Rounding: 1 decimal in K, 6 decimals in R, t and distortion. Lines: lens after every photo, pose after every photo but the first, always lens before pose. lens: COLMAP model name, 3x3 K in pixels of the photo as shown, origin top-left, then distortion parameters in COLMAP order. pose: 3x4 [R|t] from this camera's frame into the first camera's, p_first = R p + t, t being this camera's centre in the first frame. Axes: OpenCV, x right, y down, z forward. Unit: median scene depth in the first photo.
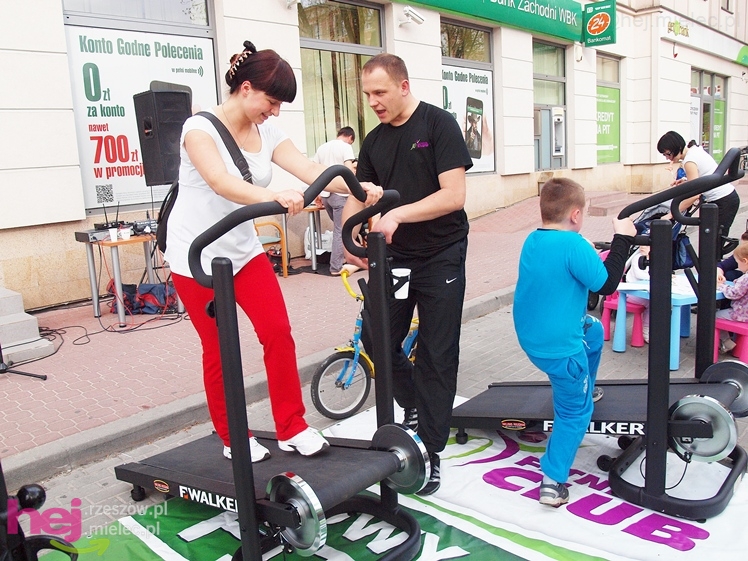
lens RADIAL K [[642.9, 0, 374.0], [0, 642.9, 280.5], [0, 0, 1]] dist [-0.139675, 0.097364]
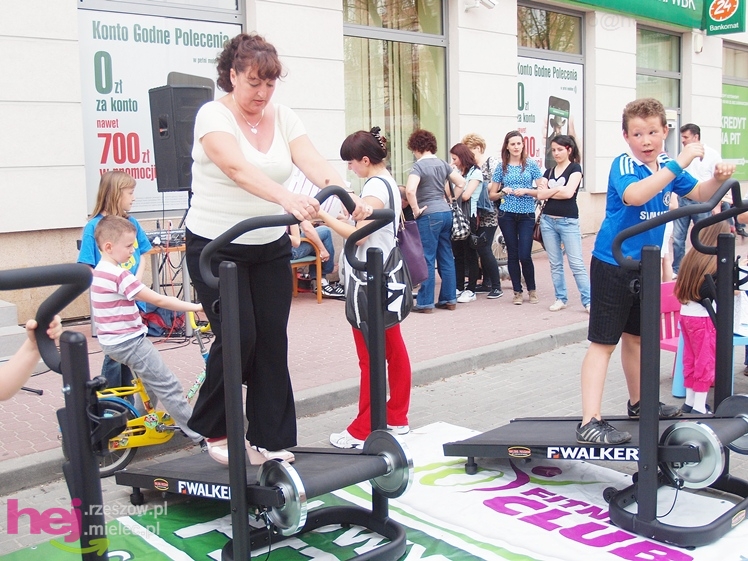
lens RADIAL K [[858.0, 0, 392.6], [0, 858.0, 279.0], [0, 0, 1]] dist [-0.161942, 0.154119]
pose [[0.997131, 0.040980, -0.063638, 0.044360], [-0.044313, 0.997670, -0.051867, 0.017656], [0.061364, 0.054538, 0.996624, -0.145306]]
